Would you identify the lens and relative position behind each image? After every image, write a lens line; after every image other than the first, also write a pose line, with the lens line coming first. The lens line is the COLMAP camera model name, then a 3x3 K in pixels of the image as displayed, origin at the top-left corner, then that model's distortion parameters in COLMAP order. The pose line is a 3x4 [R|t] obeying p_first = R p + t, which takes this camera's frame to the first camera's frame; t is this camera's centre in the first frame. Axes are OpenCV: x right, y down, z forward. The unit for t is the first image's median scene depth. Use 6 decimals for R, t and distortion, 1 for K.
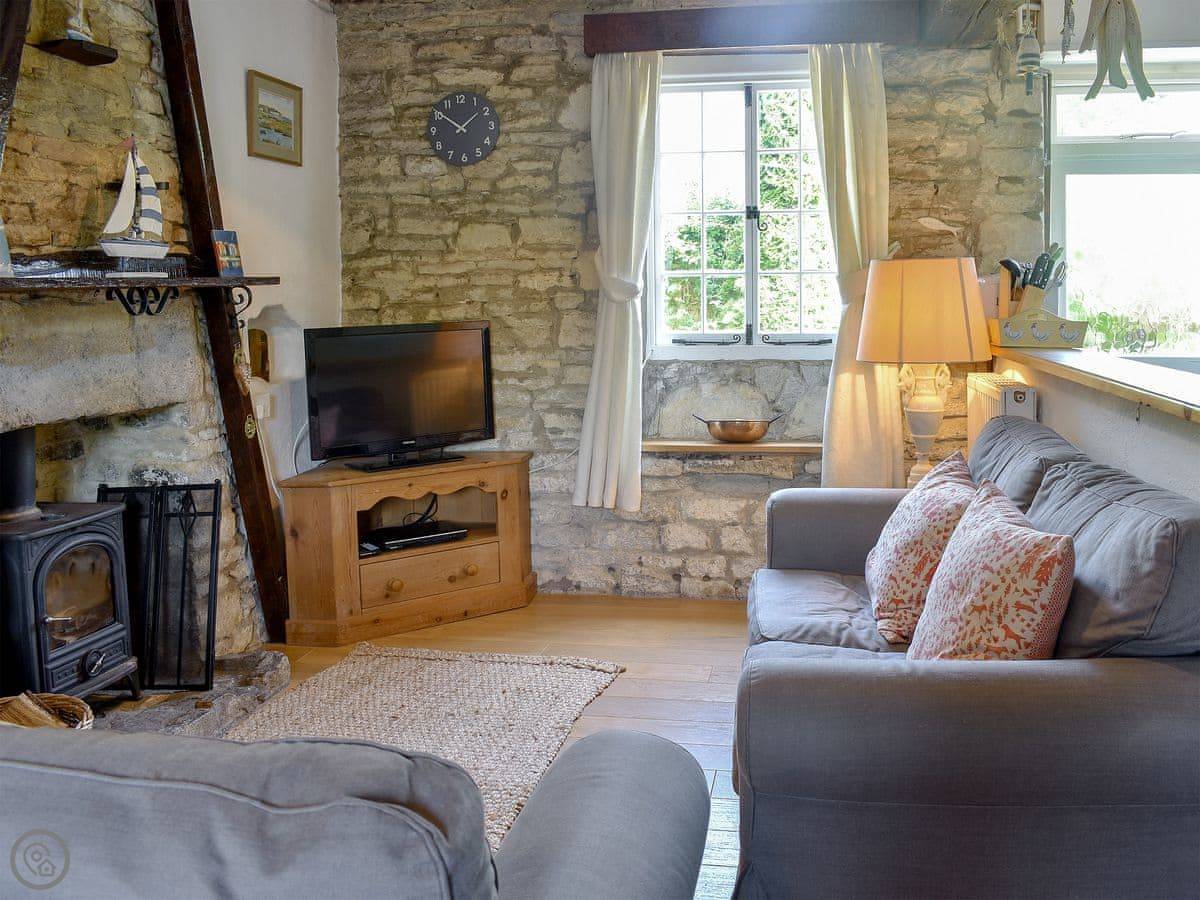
lens RADIAL K [[1096.0, 0, 671.8], [0, 1096.0, 452.9], [0, 0, 1]] dist [-0.083089, 0.020374]
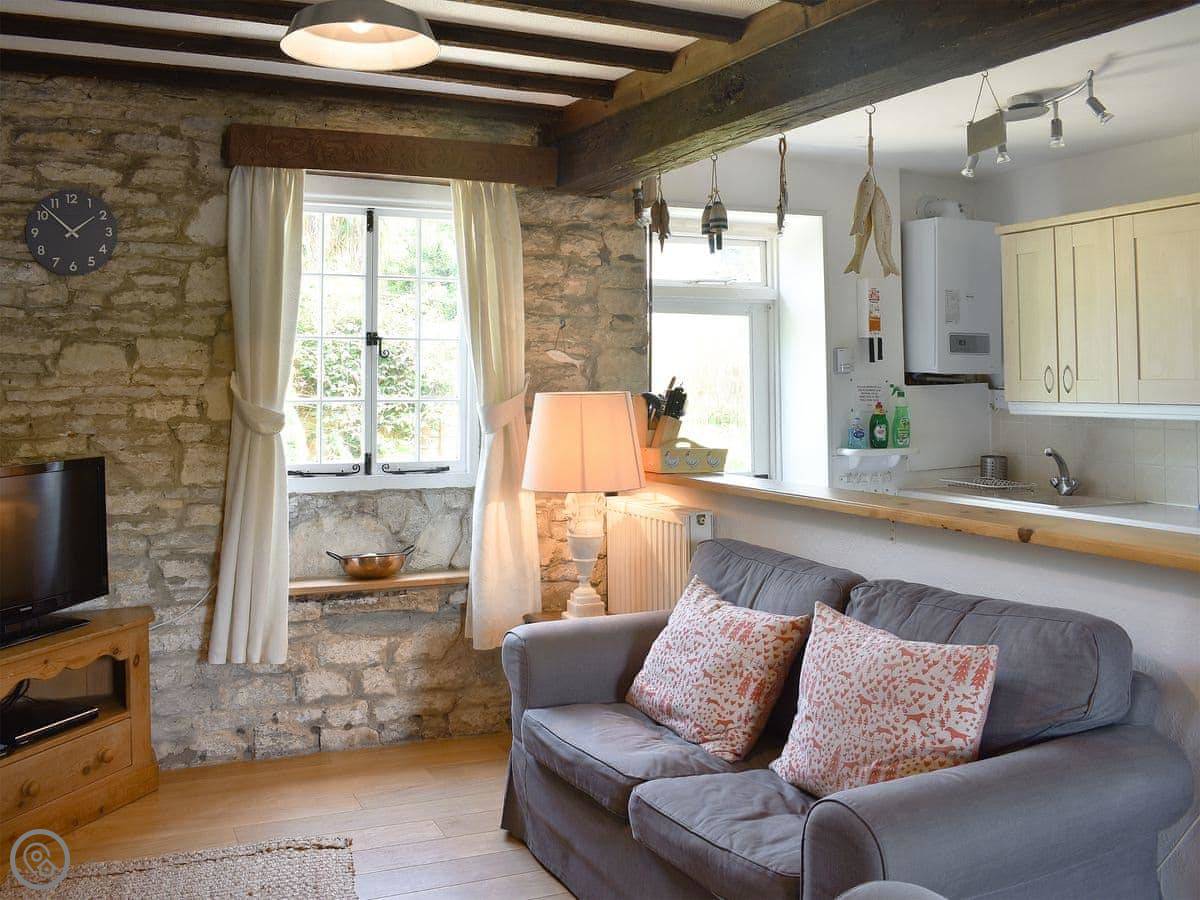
lens RADIAL K [[1096.0, 0, 671.8], [0, 1096.0, 452.9], [0, 0, 1]] dist [-0.083089, 0.020374]
pose [[0.843297, -0.017356, 0.537167, -0.240836], [0.069666, 0.994576, -0.077234, -0.028327], [-0.532913, 0.102553, 0.839932, 0.060785]]
